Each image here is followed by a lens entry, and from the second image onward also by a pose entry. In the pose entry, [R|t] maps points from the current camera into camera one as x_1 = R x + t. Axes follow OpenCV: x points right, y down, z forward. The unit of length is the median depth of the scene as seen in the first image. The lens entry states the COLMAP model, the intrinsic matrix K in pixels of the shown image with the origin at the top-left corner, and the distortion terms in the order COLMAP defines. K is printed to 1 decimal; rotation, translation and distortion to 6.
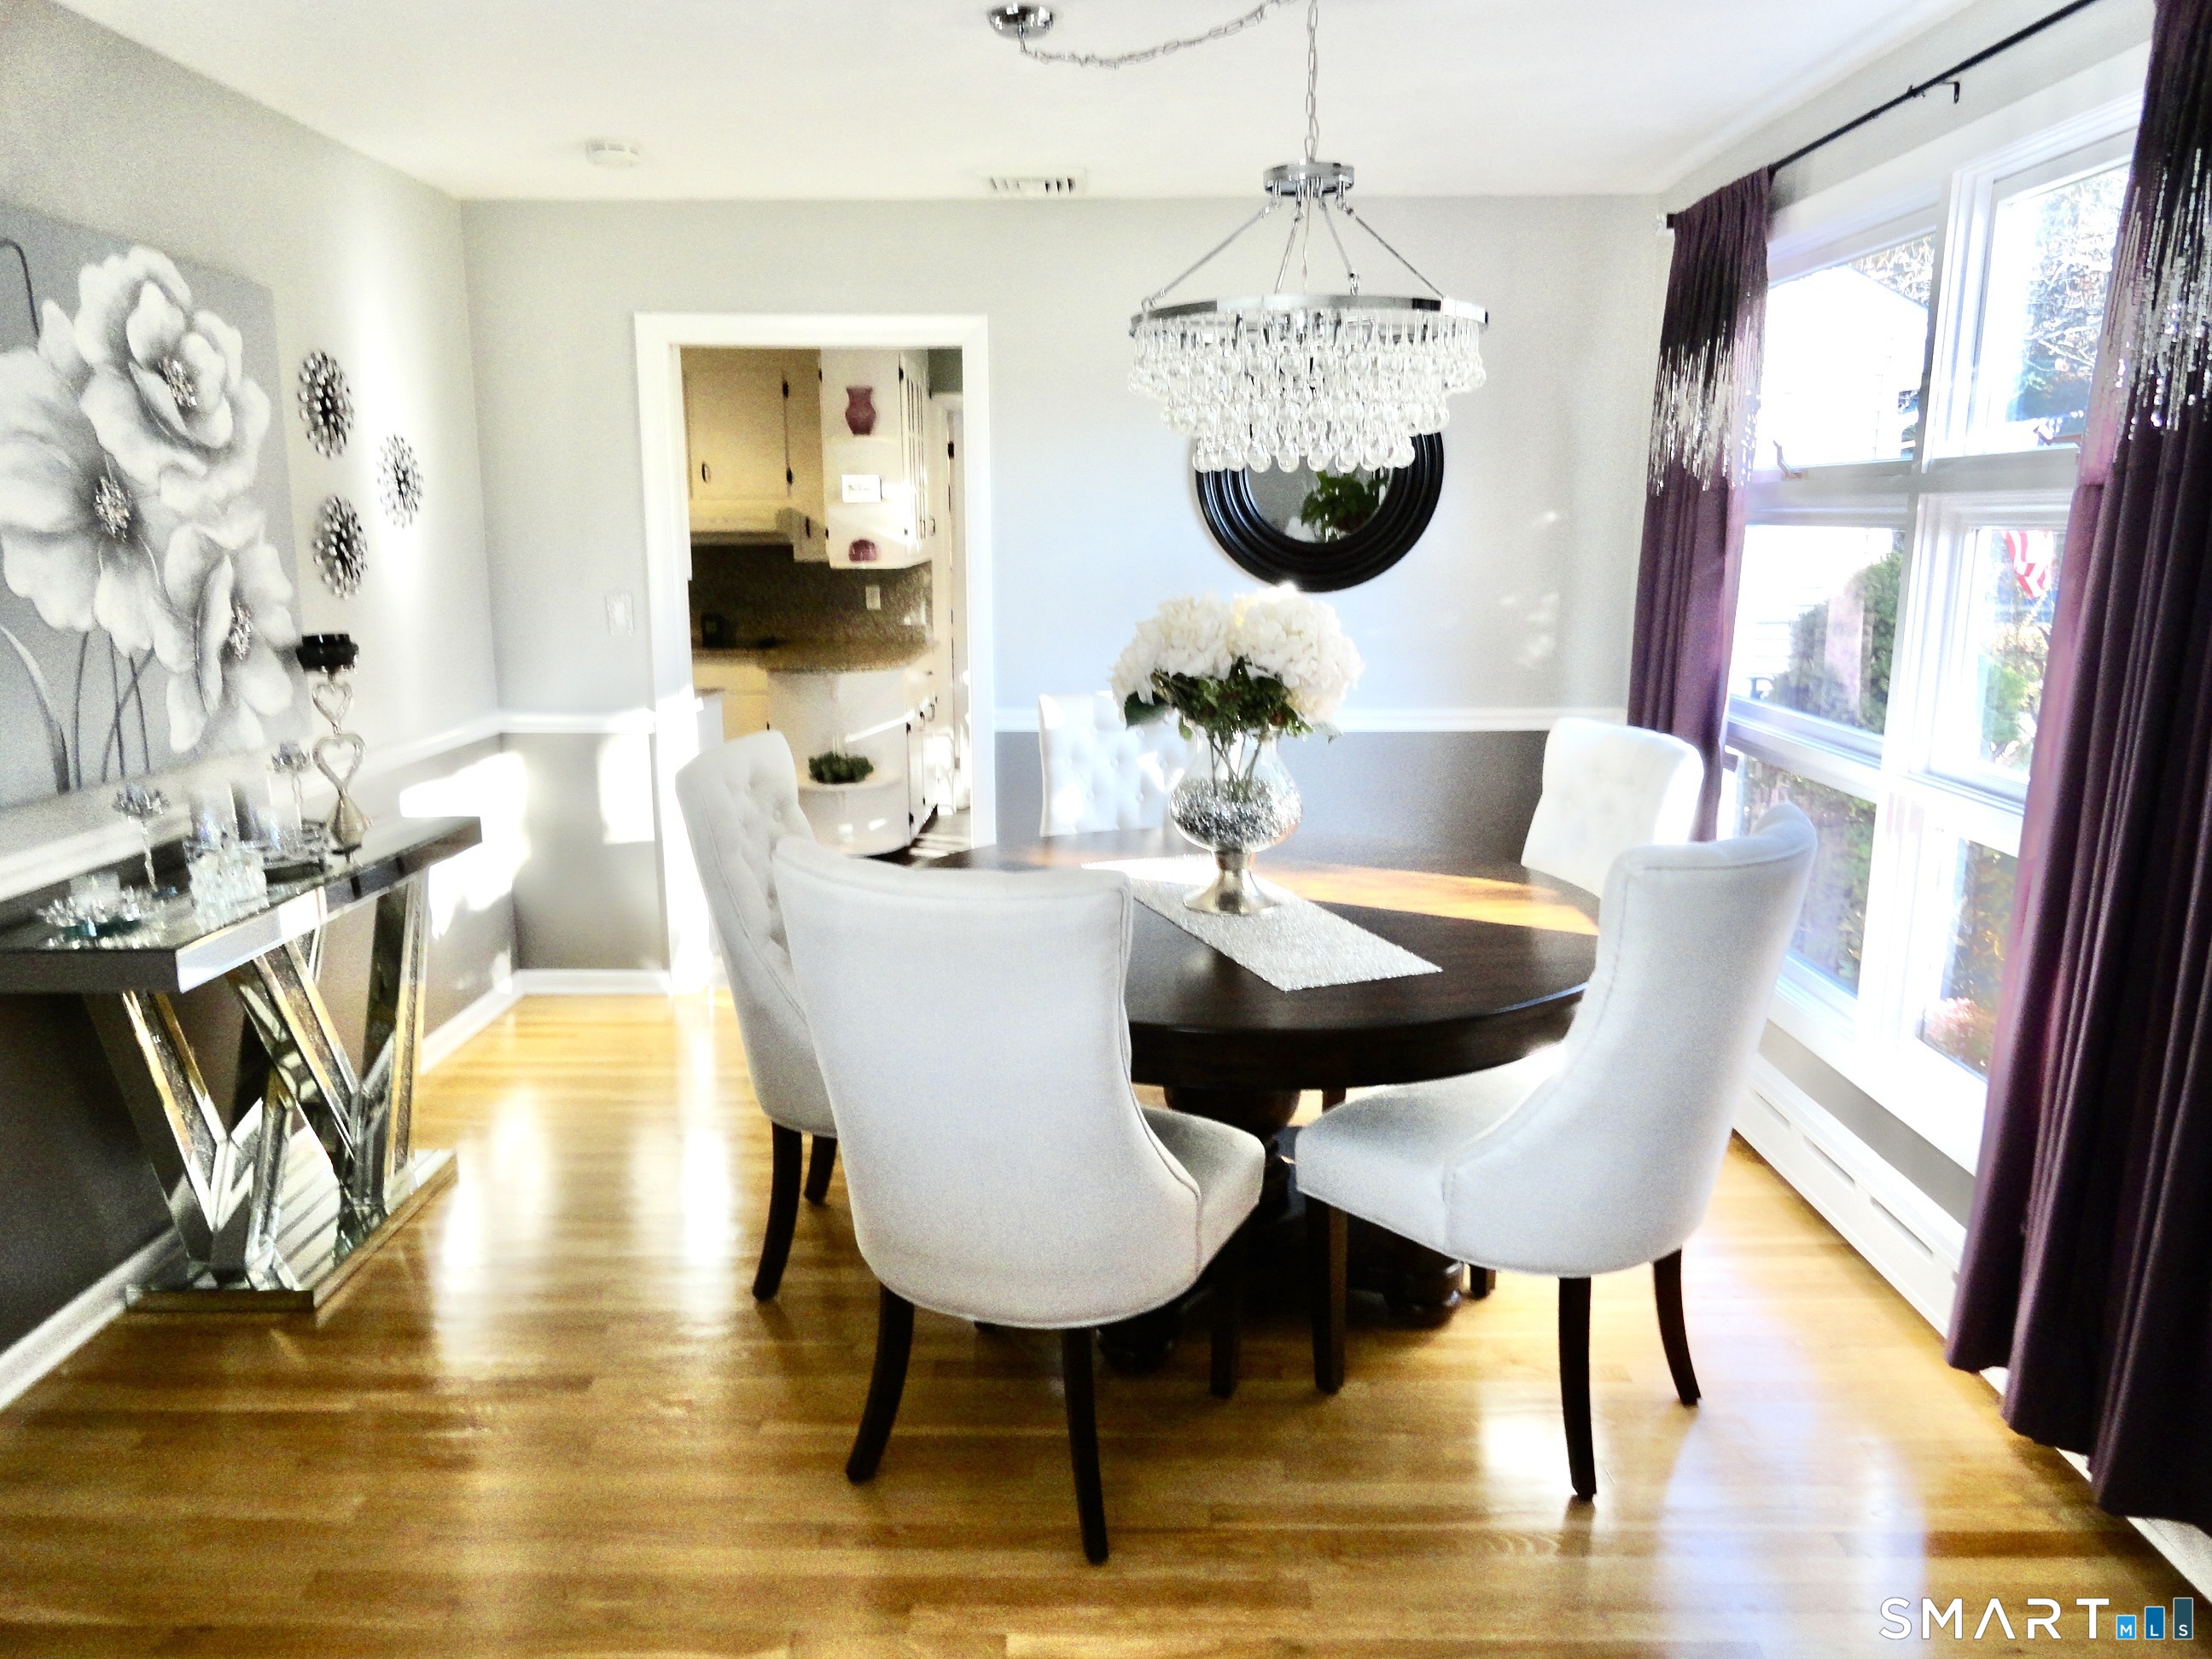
lens RADIAL K [[1523.3, 0, 1106.0], [0, 1523.3, 829.5], [0, 0, 1]] dist [-0.002241, 0.005729]
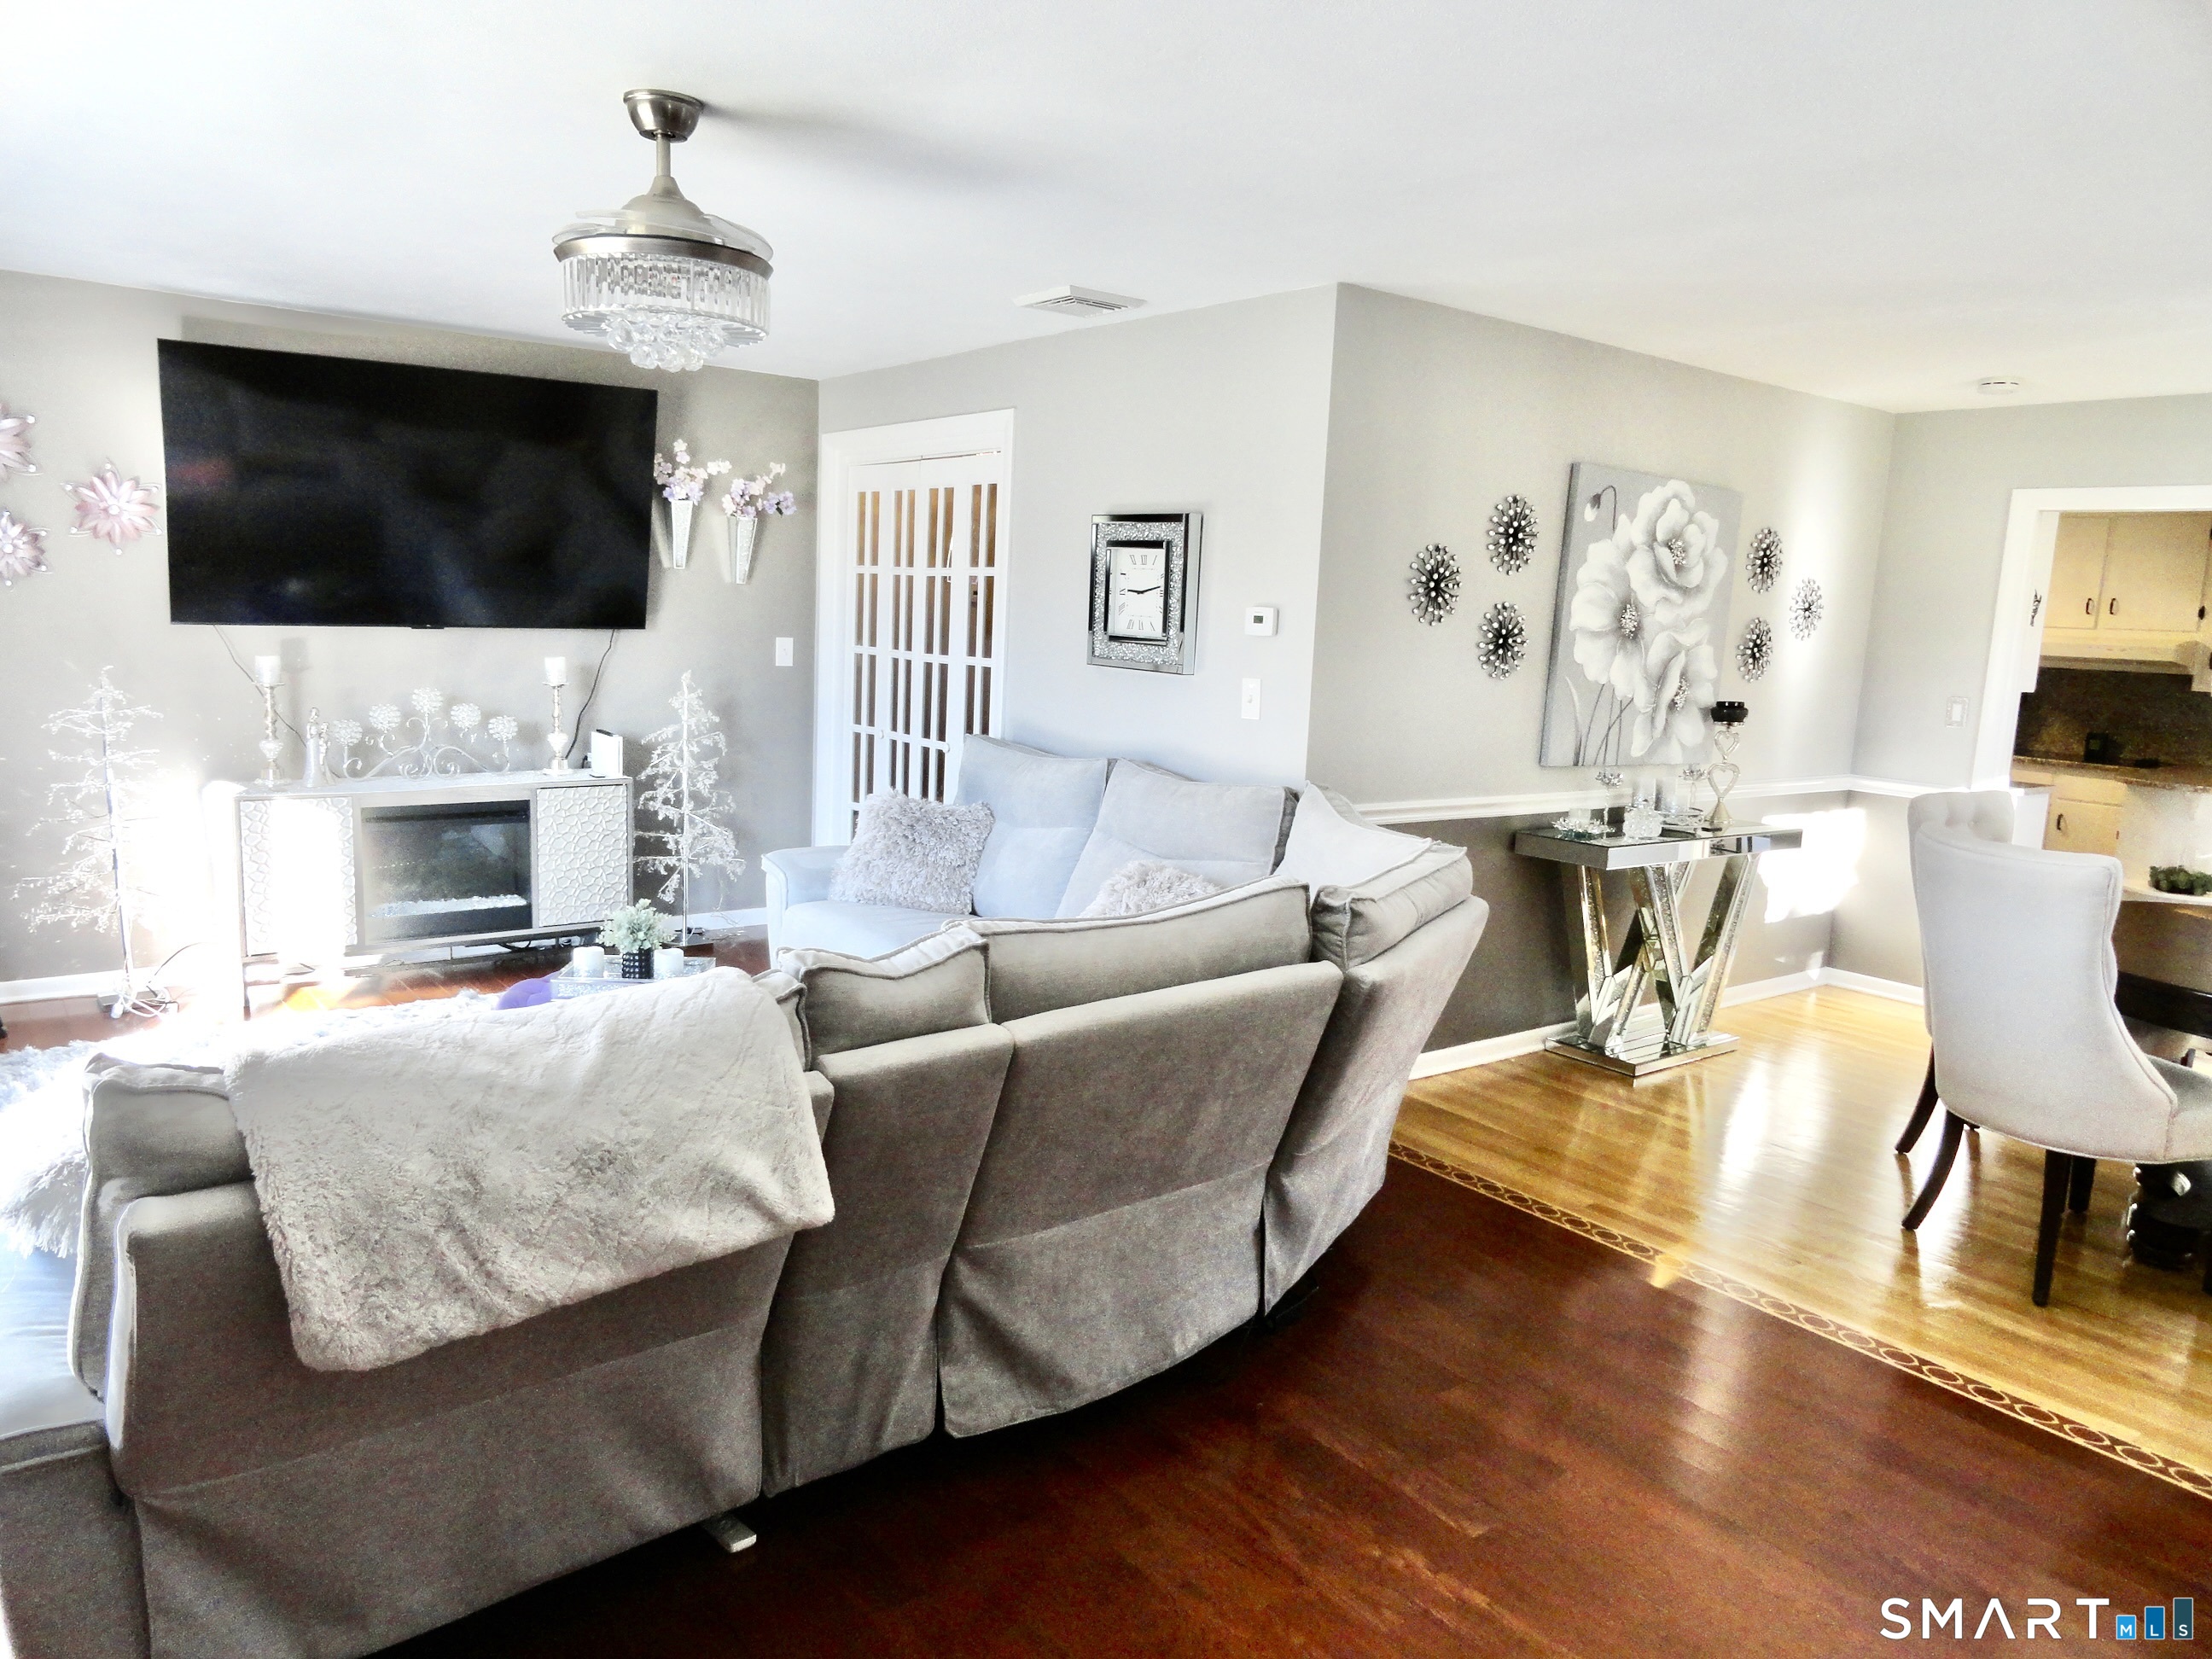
lens RADIAL K [[1523.3, 0, 1106.0], [0, 1523.3, 829.5], [0, 0, 1]] dist [-0.002241, 0.005729]
pose [[0.620045, 0.145531, -0.770950, 0.380379], [-0.201733, 0.979180, 0.022592, 0.113124], [0.758187, 0.141518, 0.636494, -0.569531]]
